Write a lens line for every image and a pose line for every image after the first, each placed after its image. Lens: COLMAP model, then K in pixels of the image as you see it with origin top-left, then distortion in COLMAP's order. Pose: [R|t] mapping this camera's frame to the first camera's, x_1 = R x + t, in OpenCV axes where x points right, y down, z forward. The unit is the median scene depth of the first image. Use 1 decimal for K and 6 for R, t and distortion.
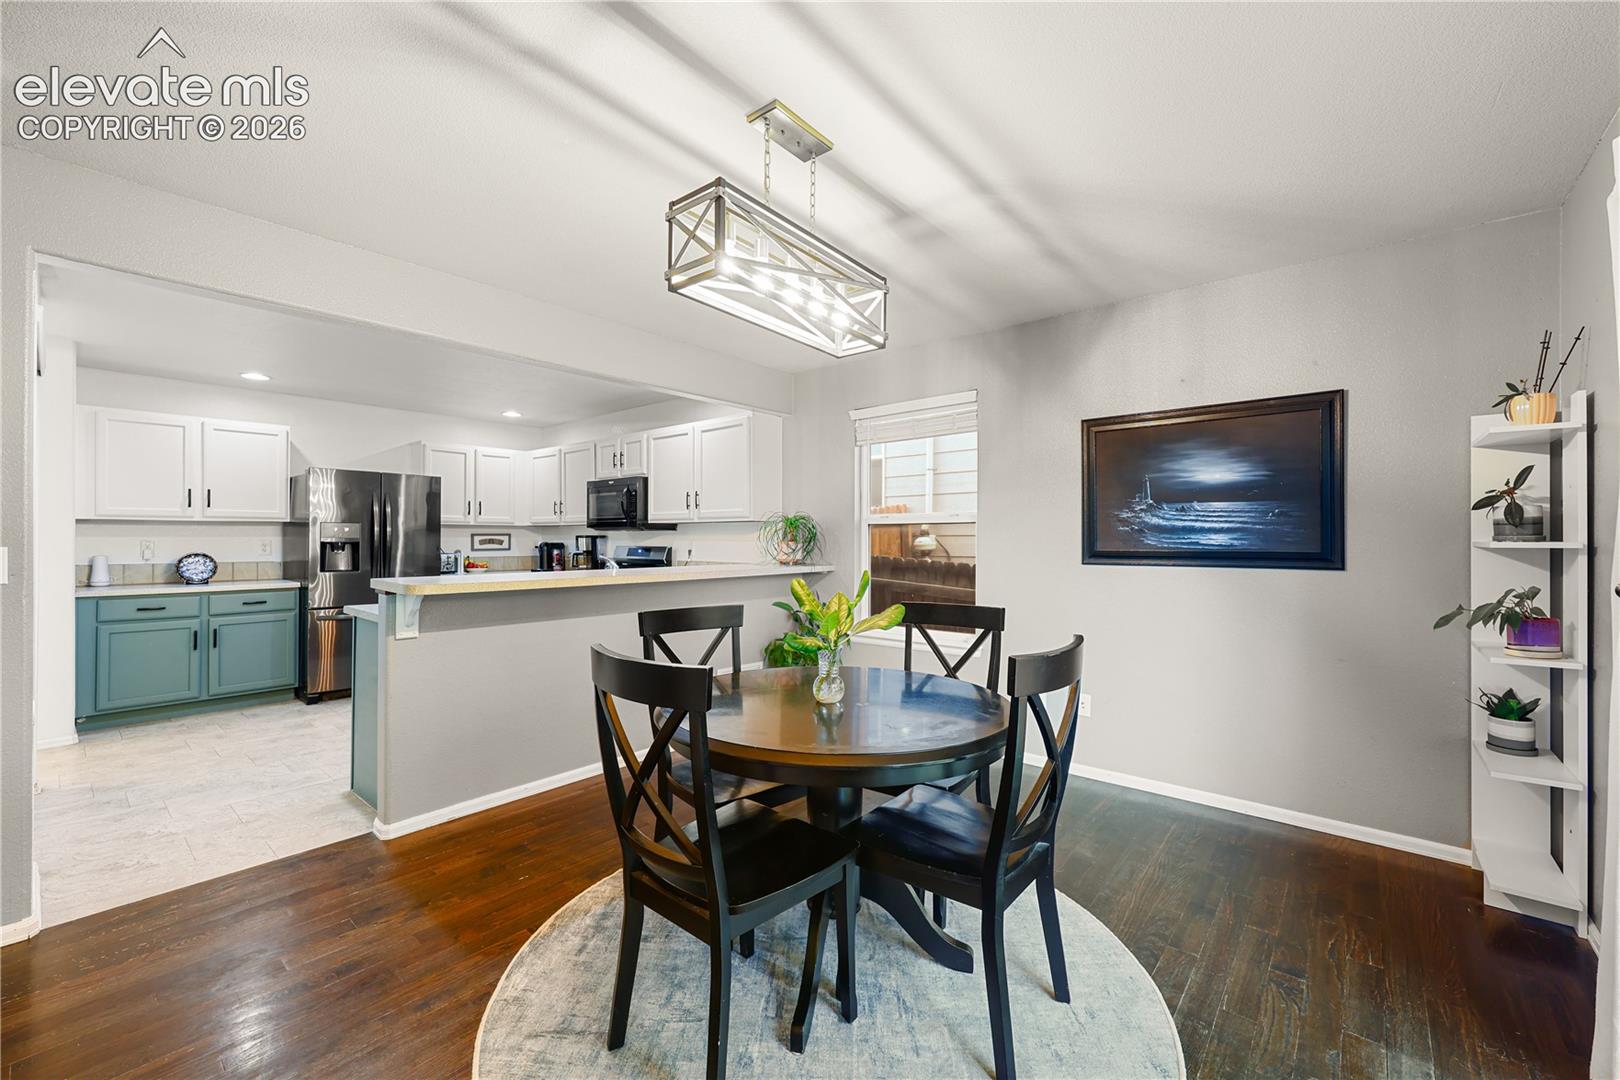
lens RADIAL K [[652.5, 0, 812.0], [0, 652.5, 539.0], [0, 0, 1]] dist [0.000009, 0.000961]
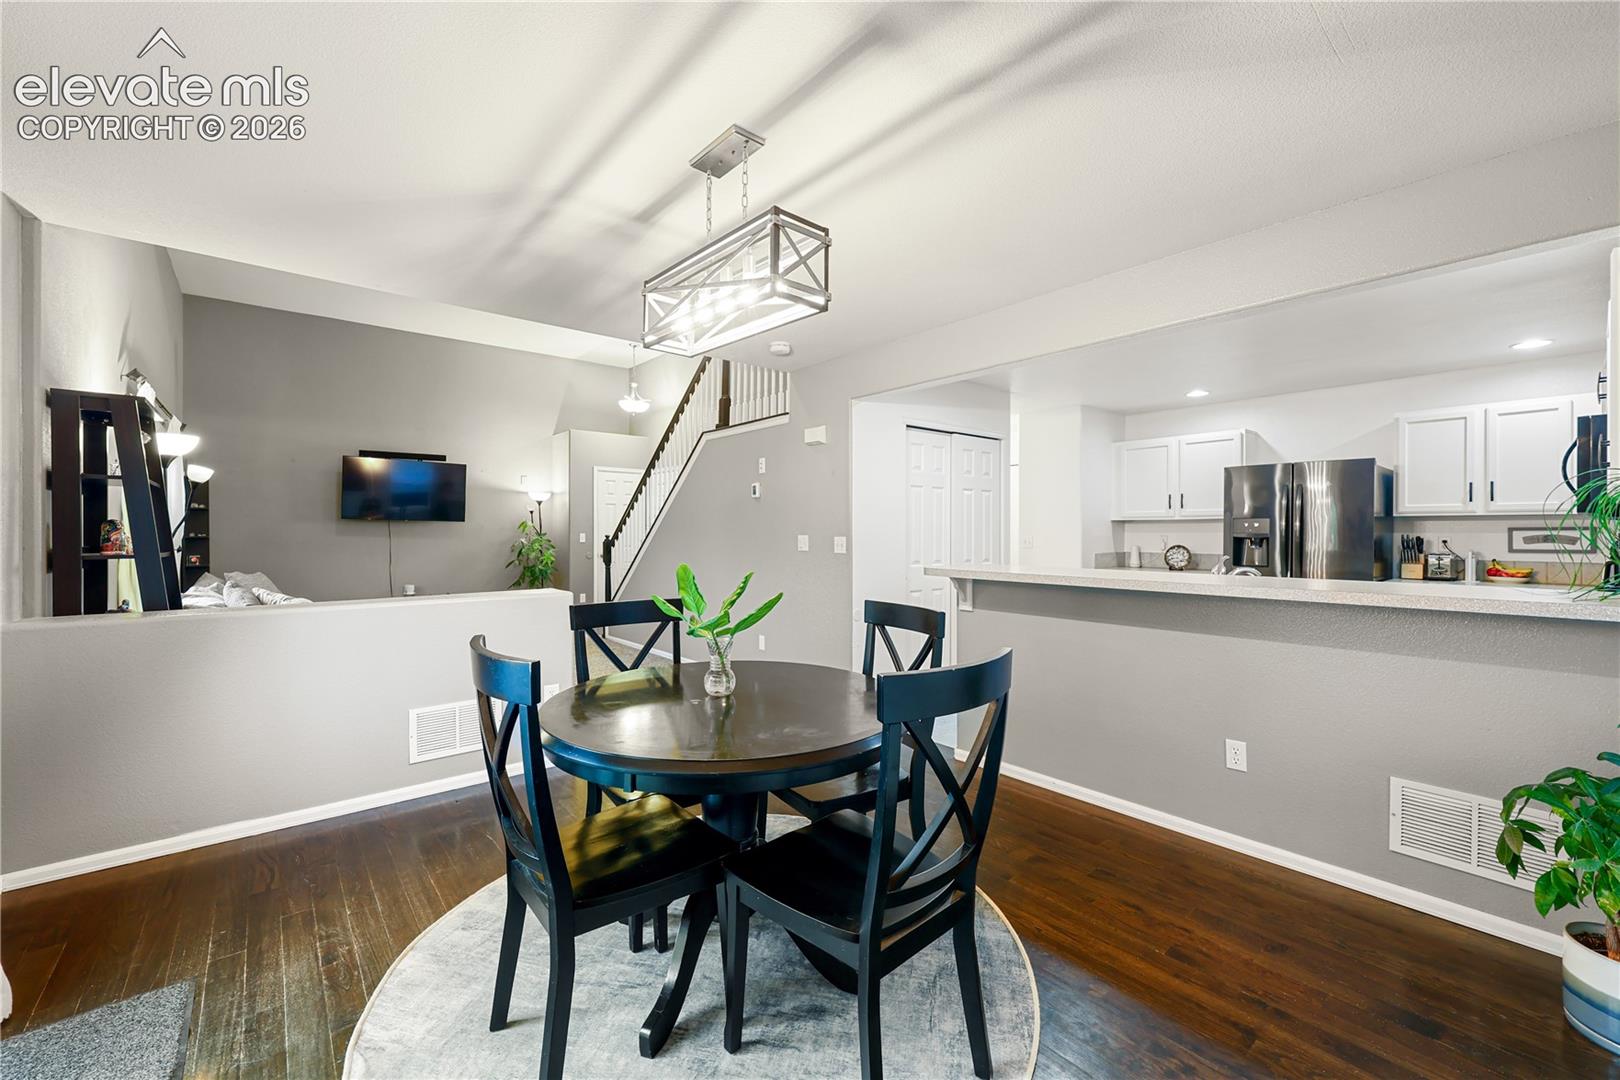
lens RADIAL K [[652.5, 0, 813.6], [0, 652.5, 537.1], [0, 0, 1]] dist [0.000009, 0.000961]
pose [[-0.161122, 0.005432, -0.986920, 0.399725], [-0.003274, 0.999976, 0.006038, 0.000253], [0.986929, 0.004205, -0.161100, 0.523794]]
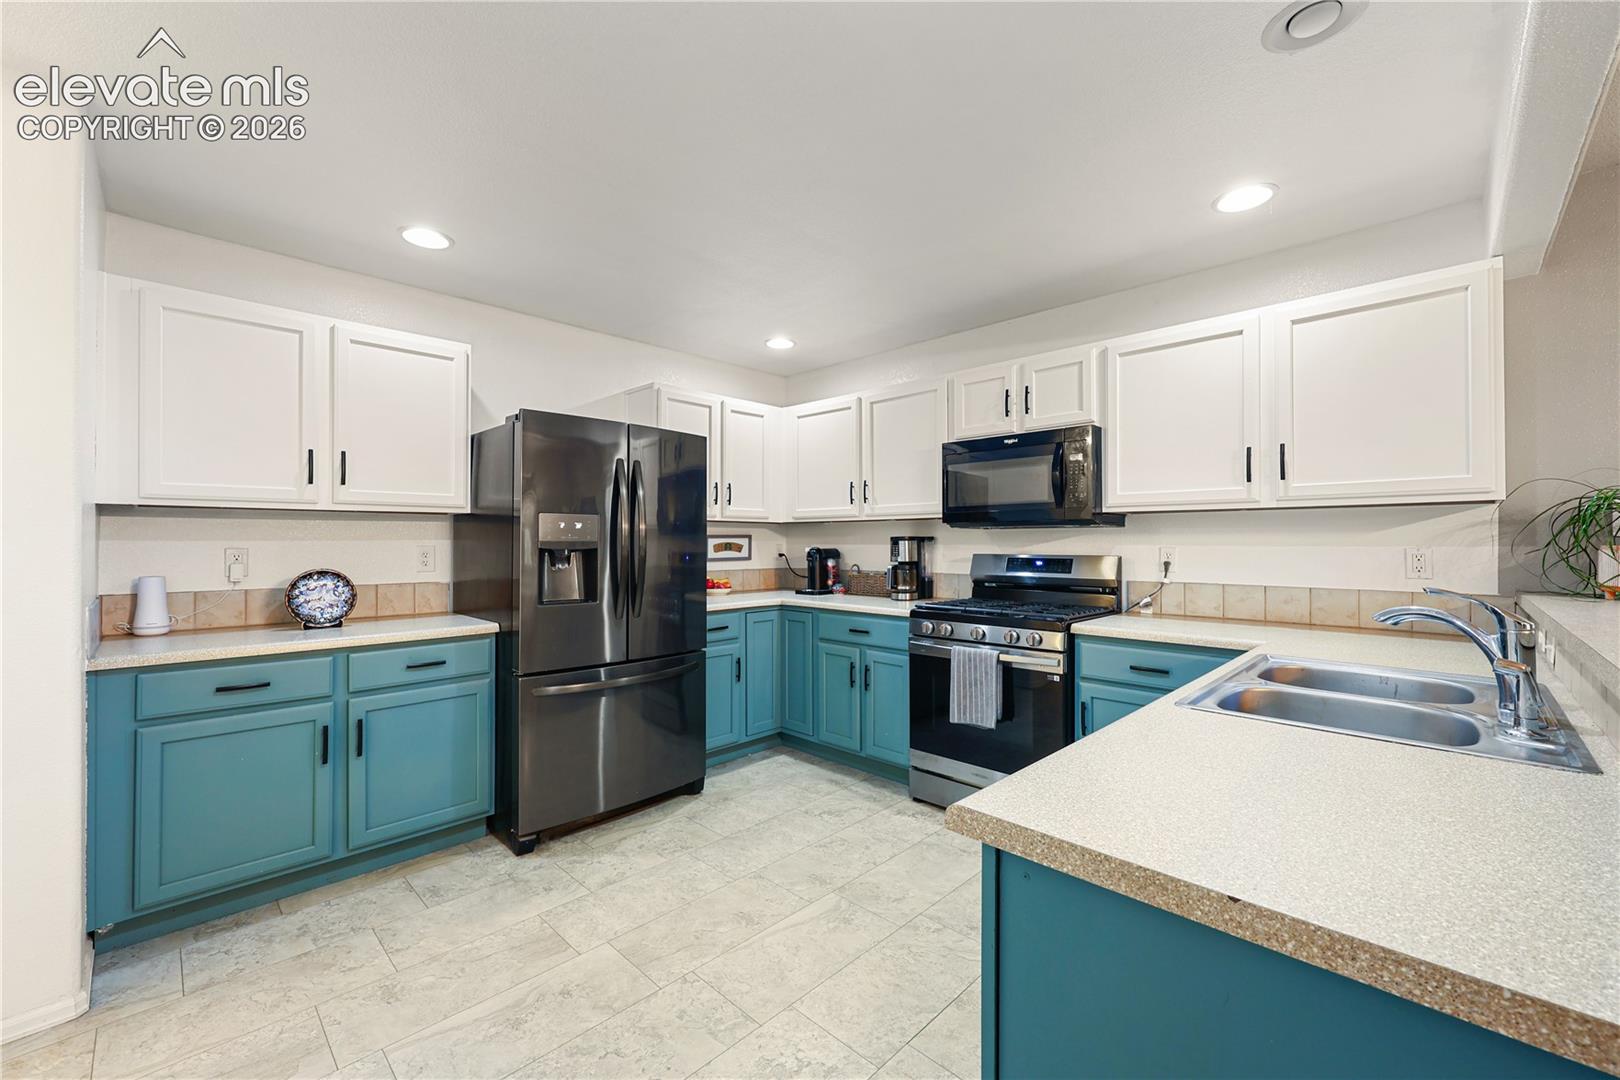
lens RADIAL K [[652.5, 0, 811.7], [0, 652.5, 539.9], [0, 0, 1]] dist [0.000009, 0.000961]
pose [[0.997348, -0.002927, -0.072716, -0.510375], [0.002650, 0.999989, -0.003903, -0.000224], [0.072727, 0.003700, 0.997345, 0.502716]]
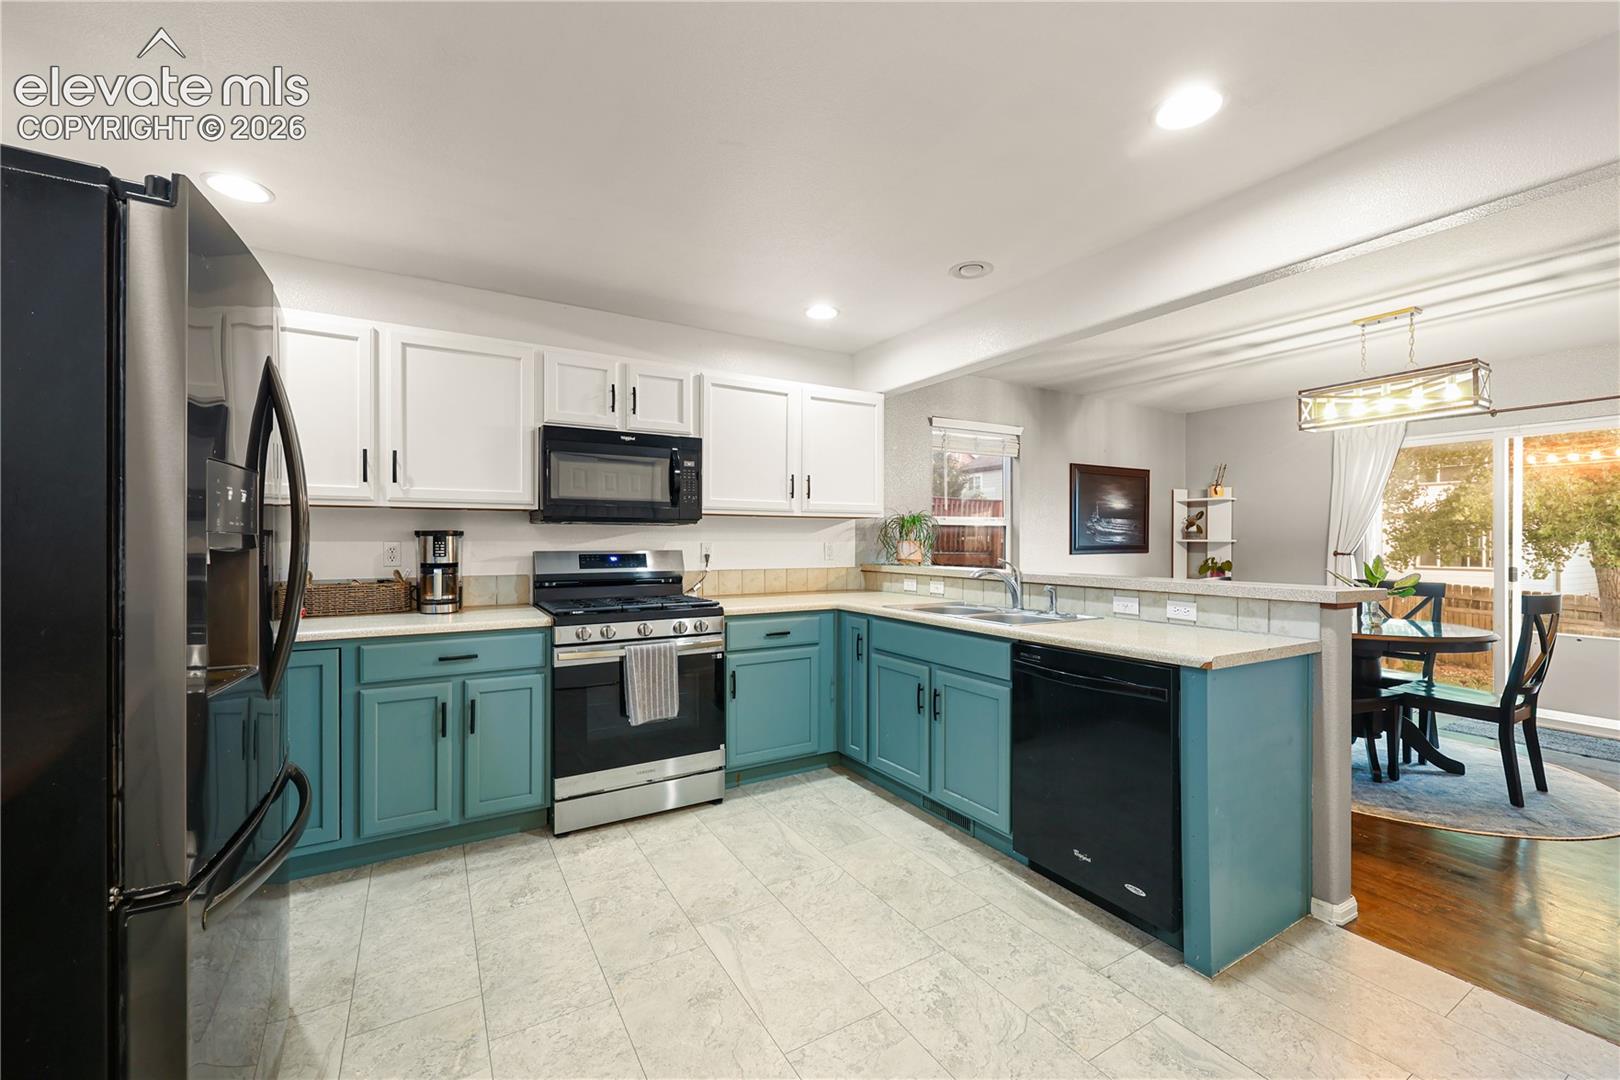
lens RADIAL K [[652.5, 0, 812.5], [0, 652.5, 540.7], [0, 0, 1]] dist [0.000009, 0.000961]
pose [[0.323613, -0.002350, 0.946187, -0.922707], [-0.000233, 0.999997, 0.002563, 0.000713], [-0.946189, -0.001050, 0.323611, 0.777379]]
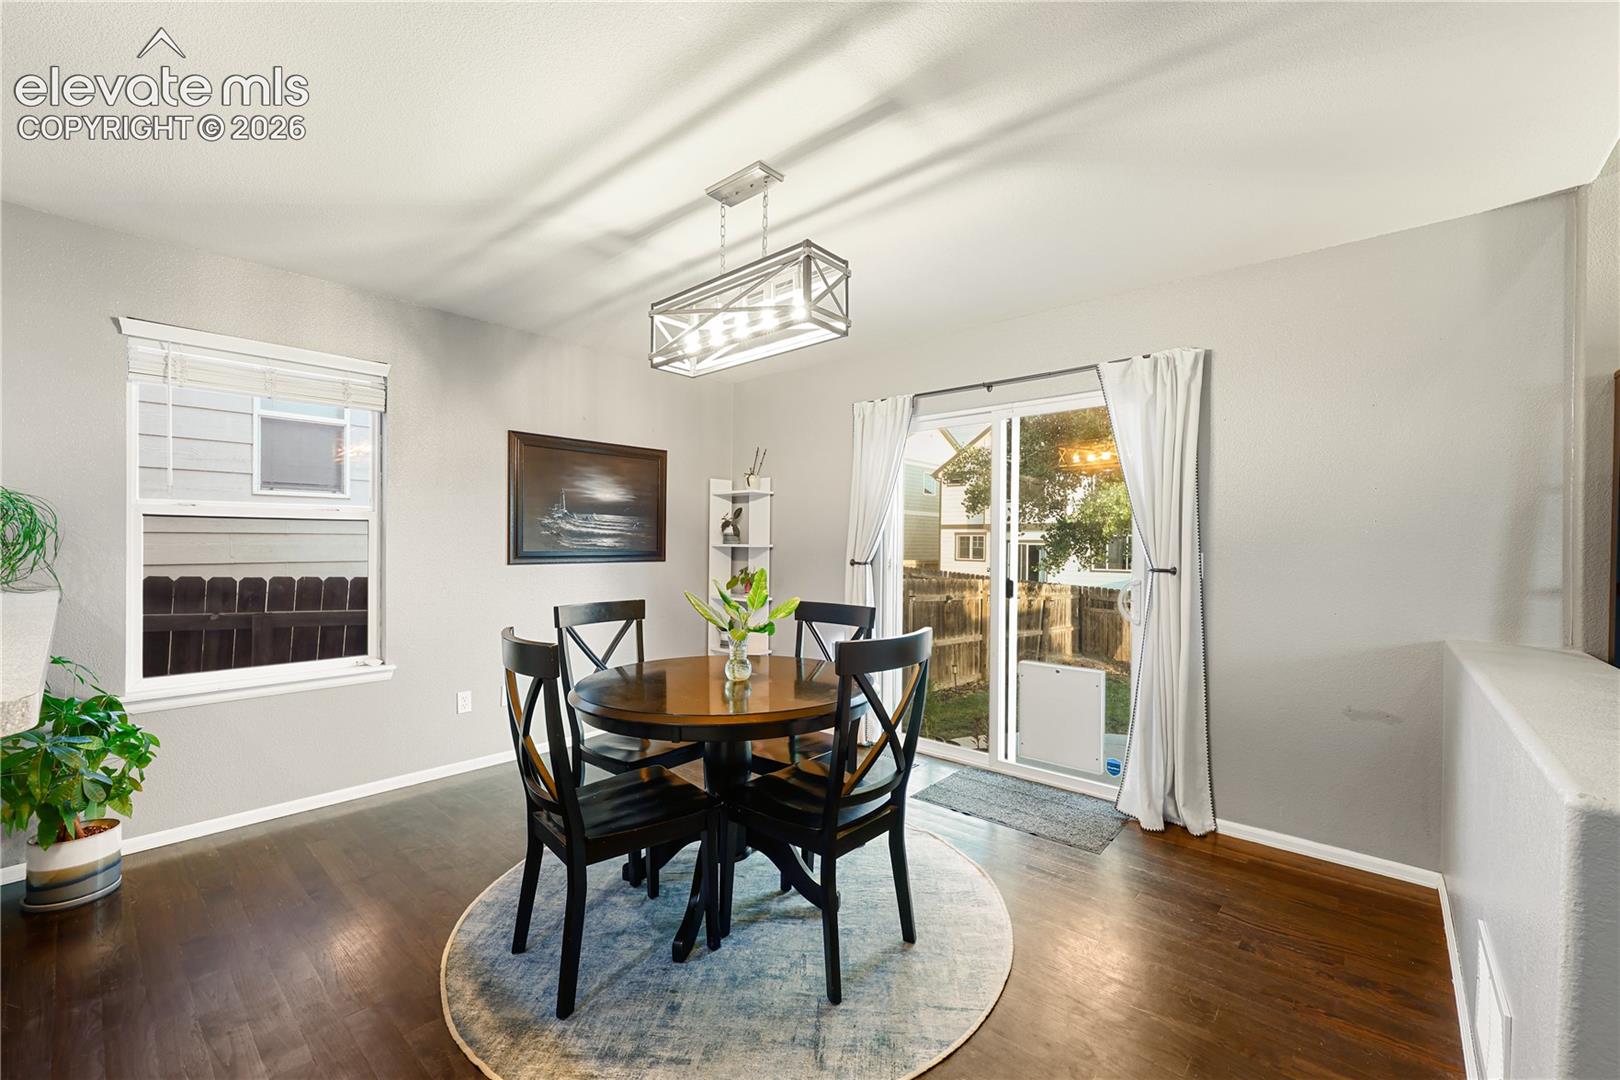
lens RADIAL K [[652.5, 0, 817.1], [0, 652.5, 548.9], [0, 0, 1]] dist [0.000009, 0.000961]
pose [[0.015669, -0.008258, 0.999843, -0.469915], [-0.007537, 0.999937, 0.008377, -0.000053], [-0.999849, -0.007667, 0.015606, 0.340519]]
